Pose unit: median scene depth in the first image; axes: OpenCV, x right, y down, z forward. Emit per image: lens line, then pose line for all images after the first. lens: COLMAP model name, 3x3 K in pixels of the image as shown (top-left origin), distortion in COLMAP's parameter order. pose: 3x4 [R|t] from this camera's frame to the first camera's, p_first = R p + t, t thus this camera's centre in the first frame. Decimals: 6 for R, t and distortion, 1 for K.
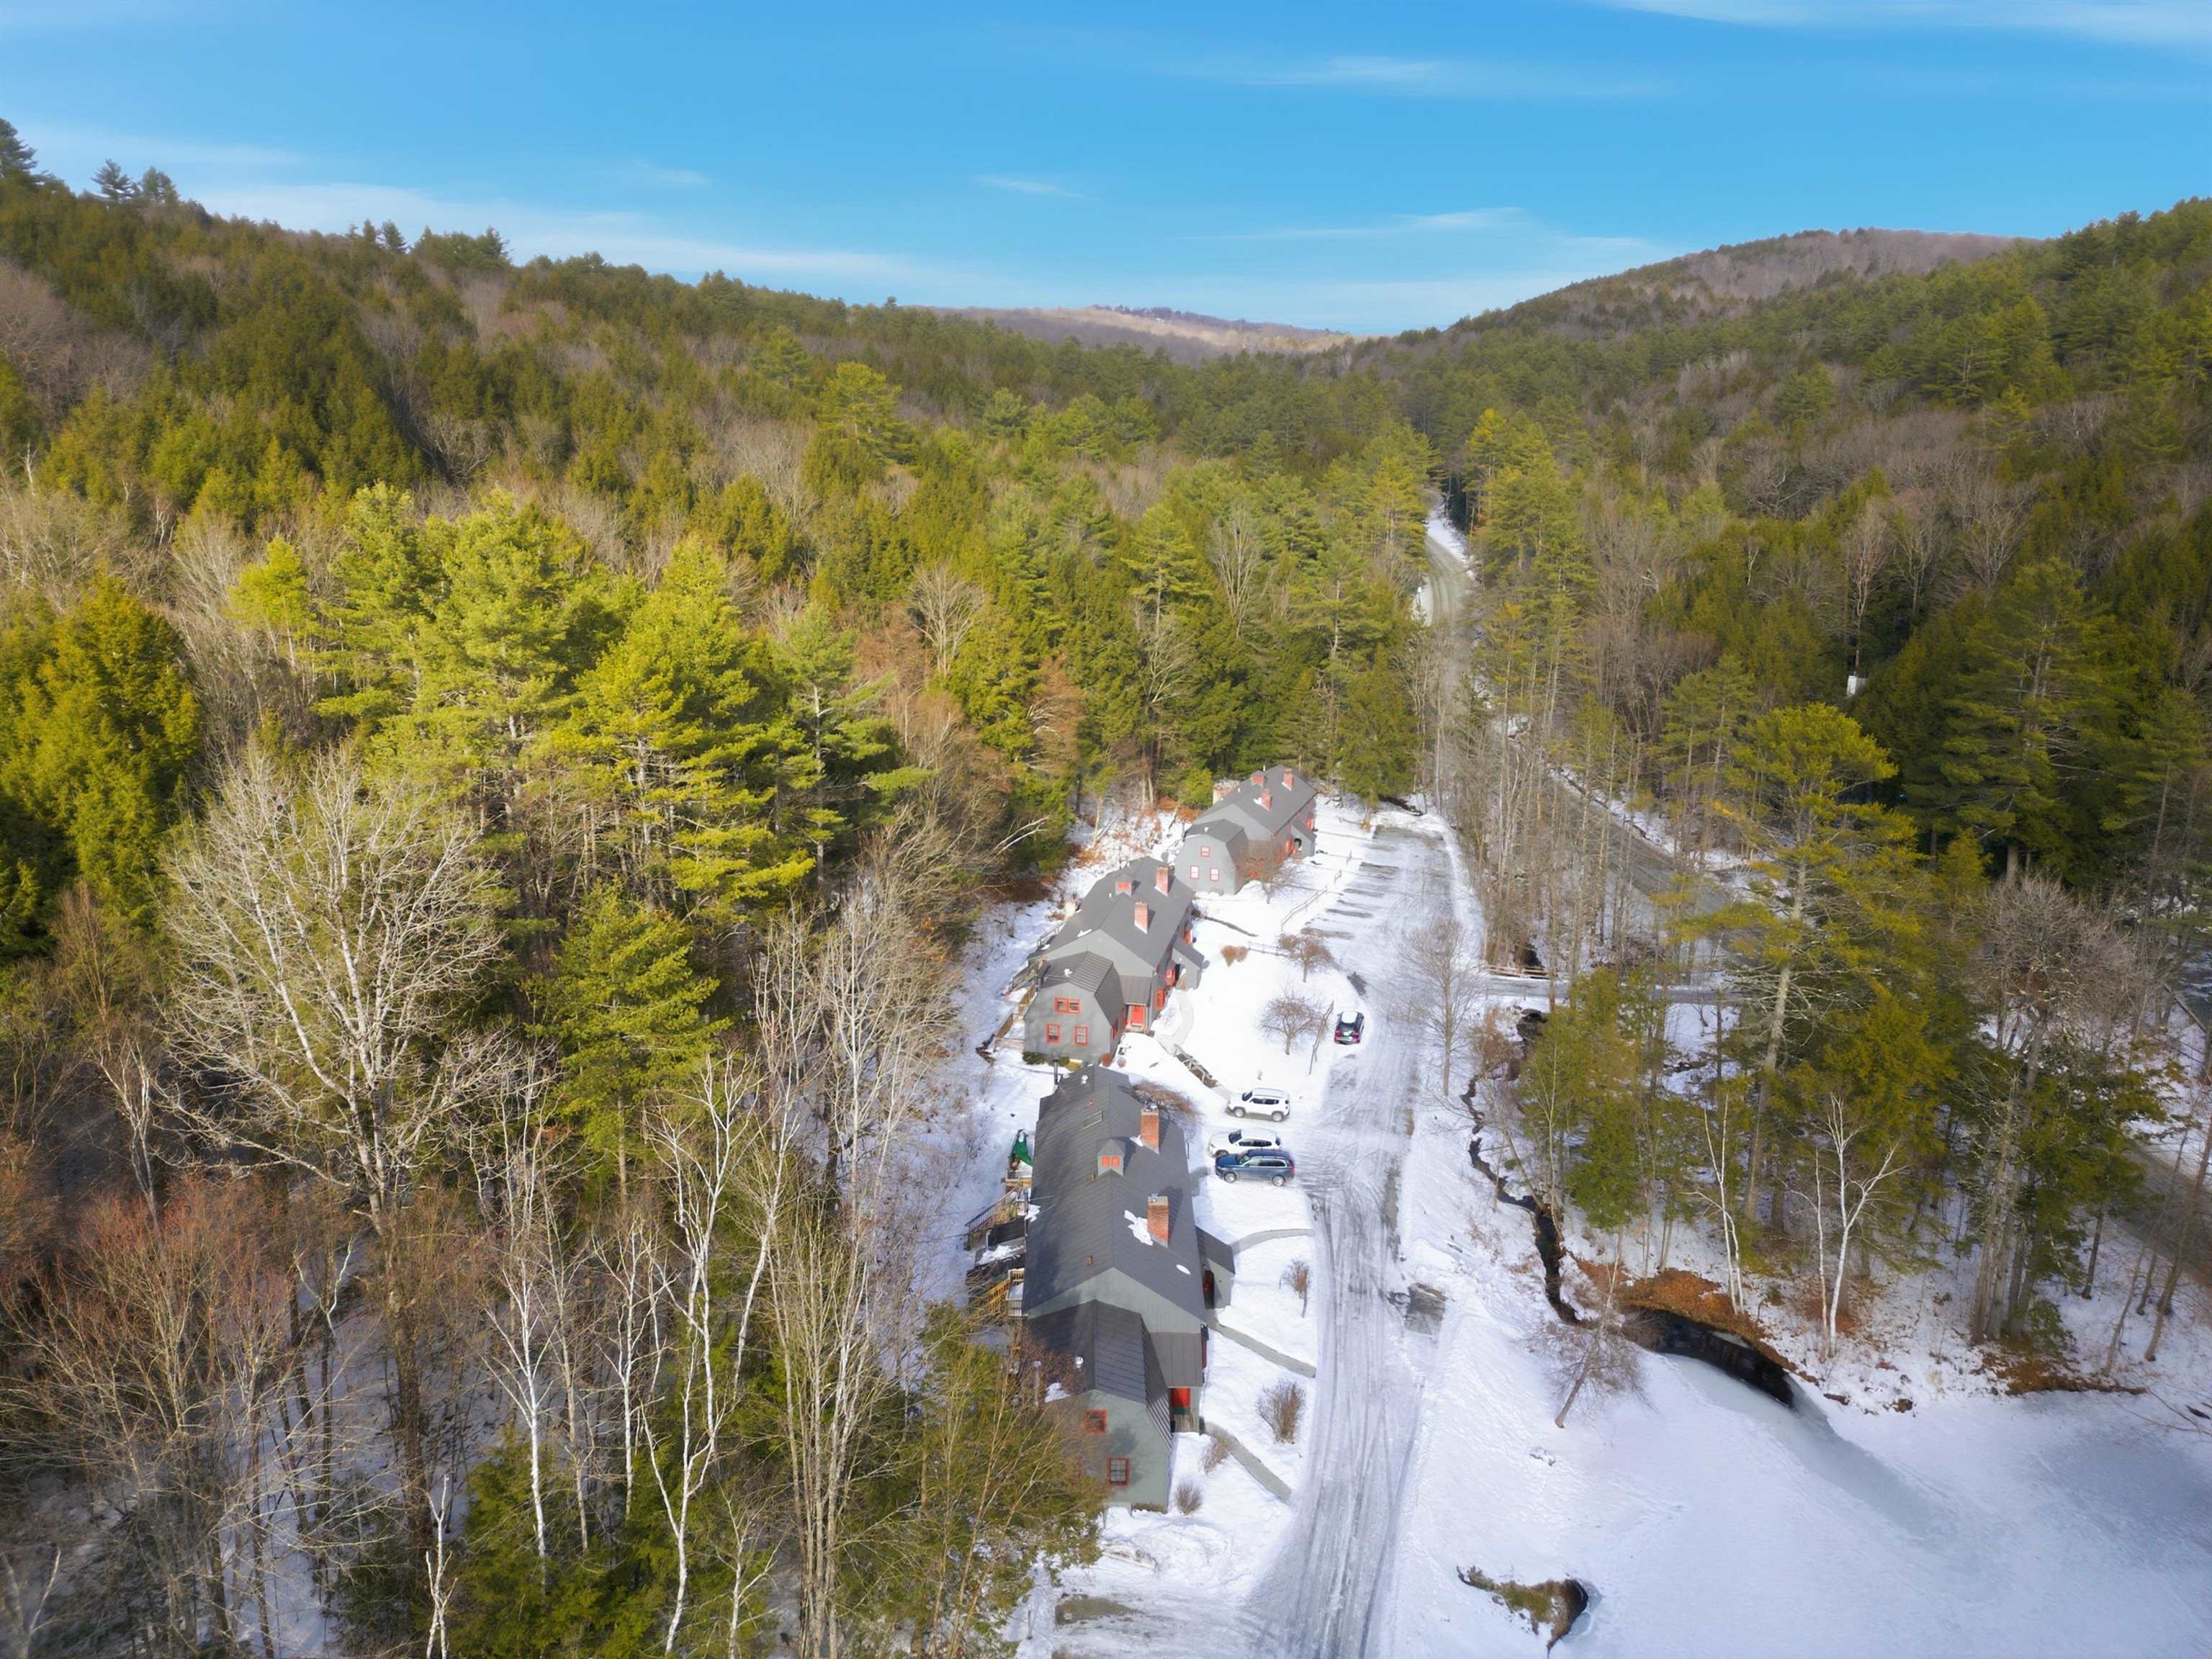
lens RADIAL K [[1539.1, 0, 1106.0], [0, 1539.1, 829.5], [0, 0, 1]] dist [0.072460, -0.062461]
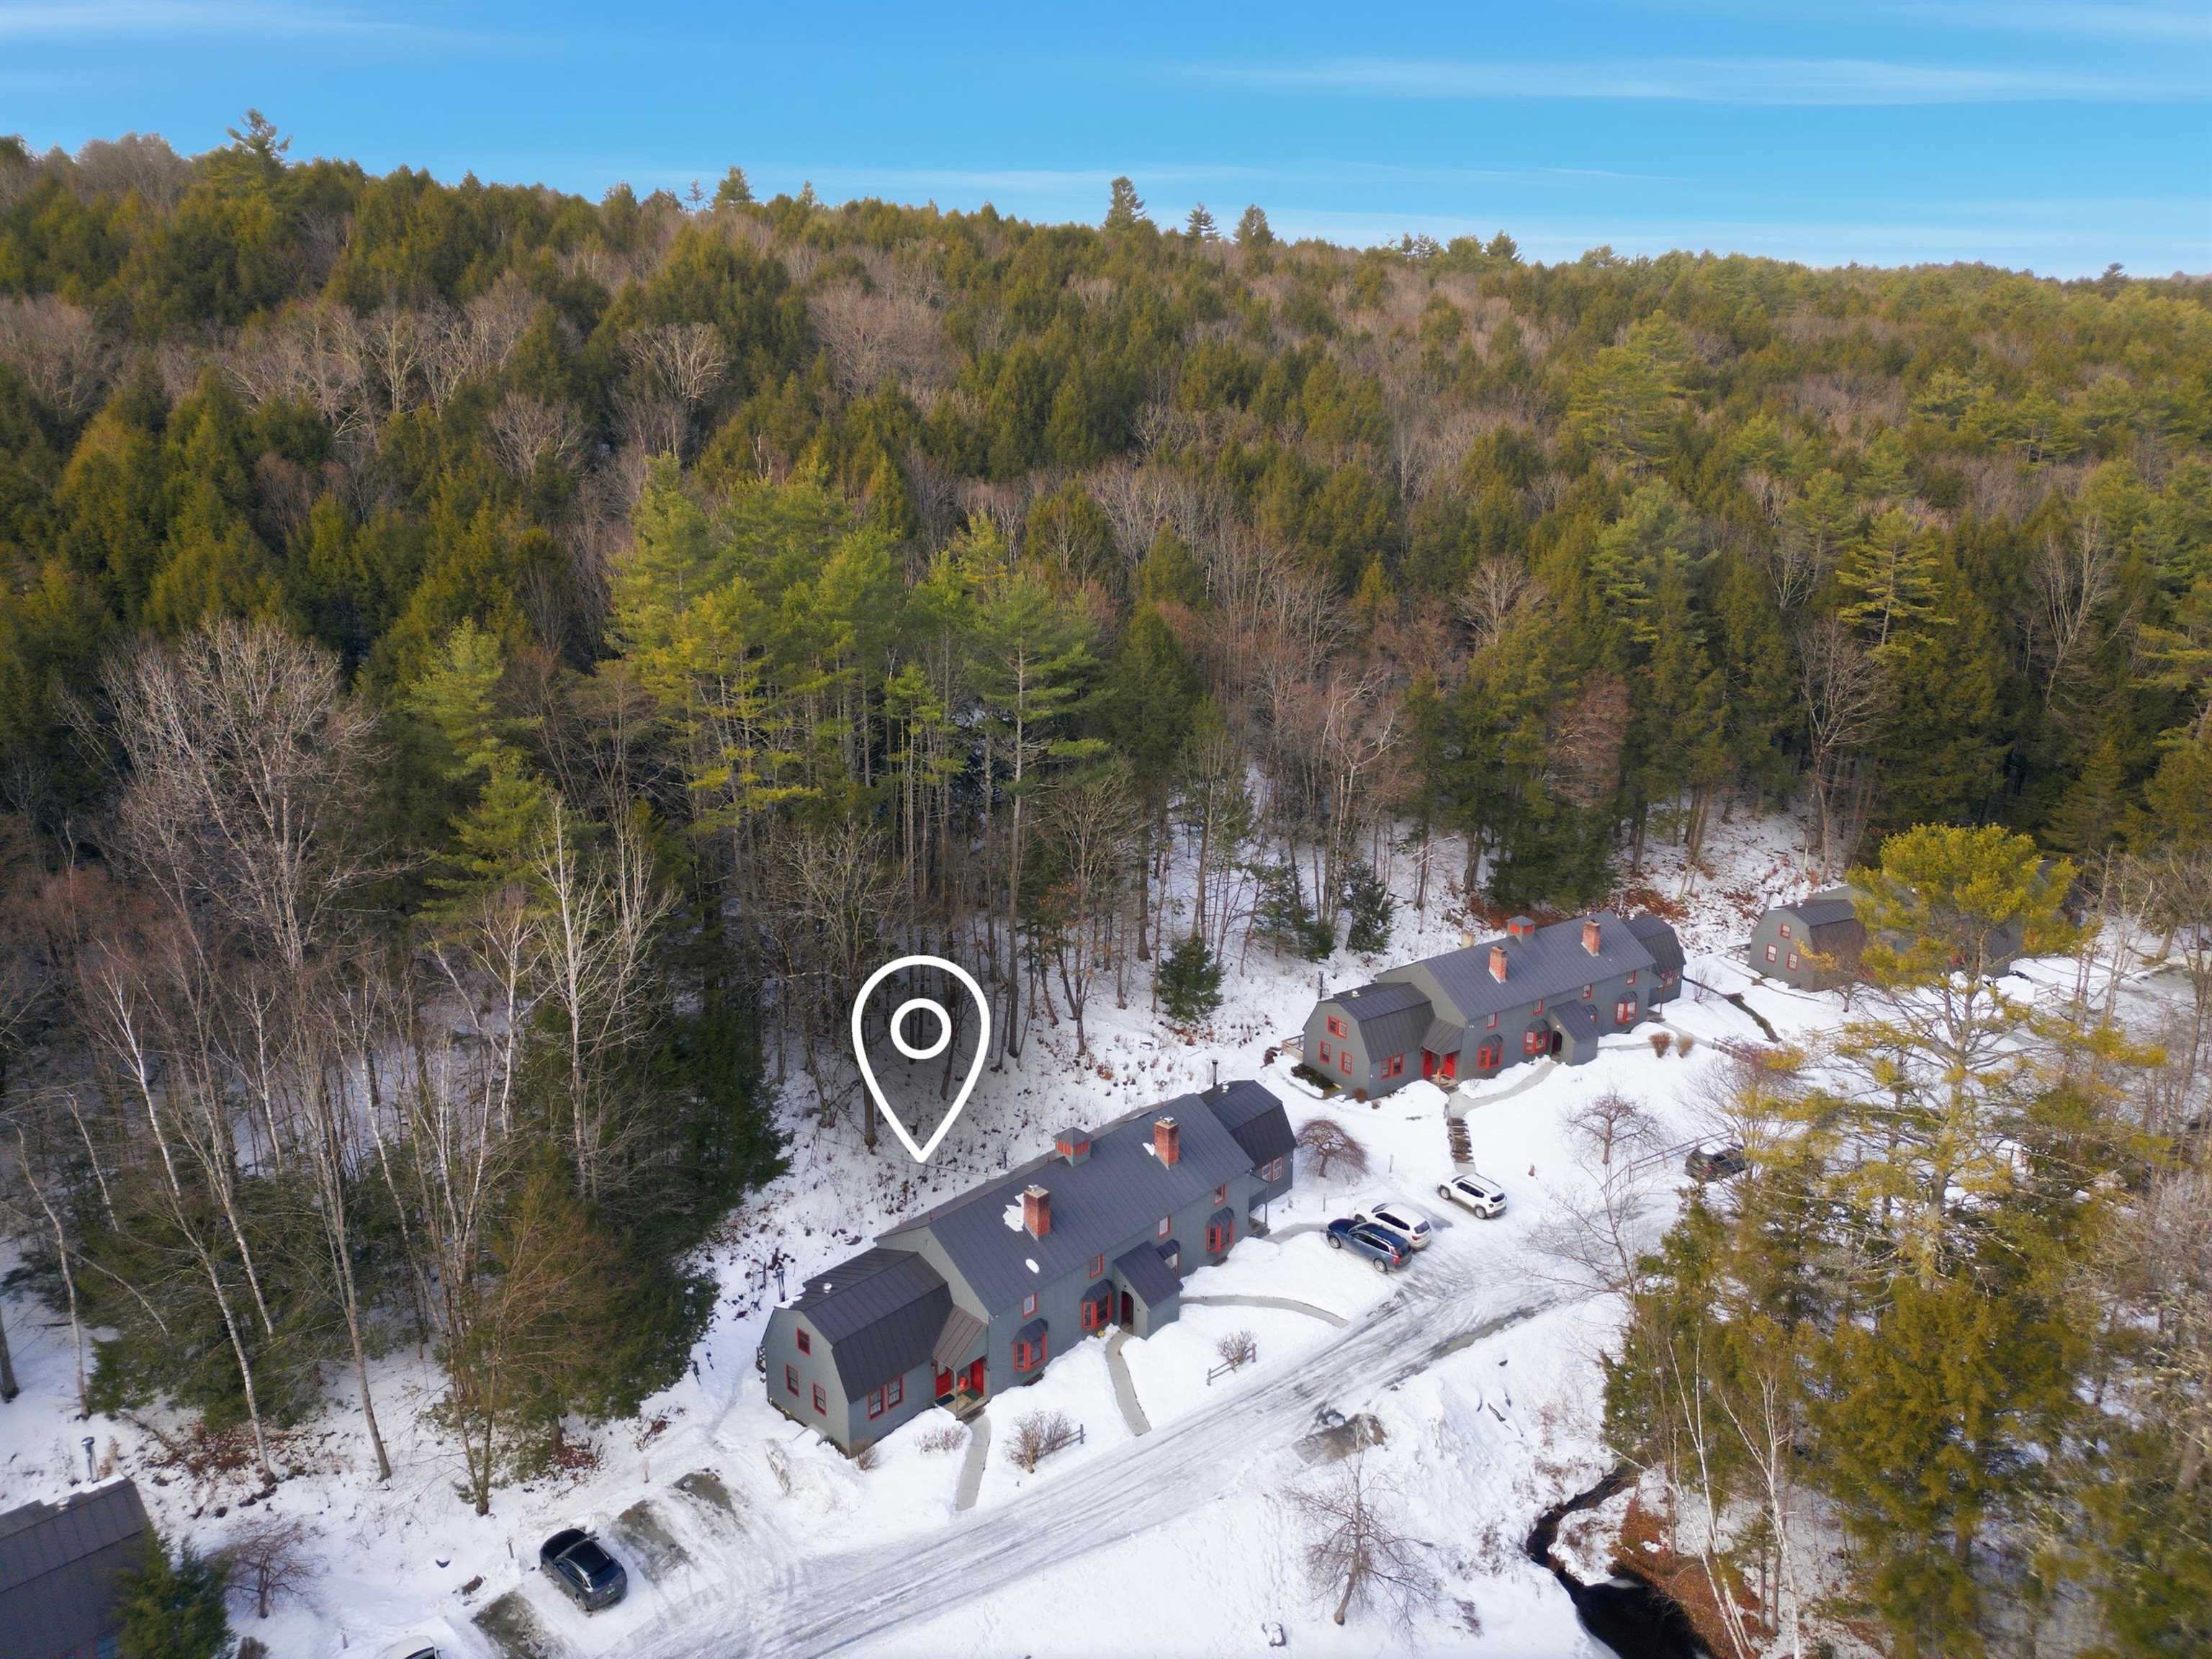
lens RADIAL K [[1539.1, 0, 1106.0], [0, 1539.1, 829.5], [0, 0, 1]] dist [0.072460, -0.062461]
pose [[0.728641, 0.175535, -0.662020, 0.610838], [-0.174132, 0.982315, 0.068806, -0.058312], [0.662390, 0.065144, 0.746321, 0.246134]]
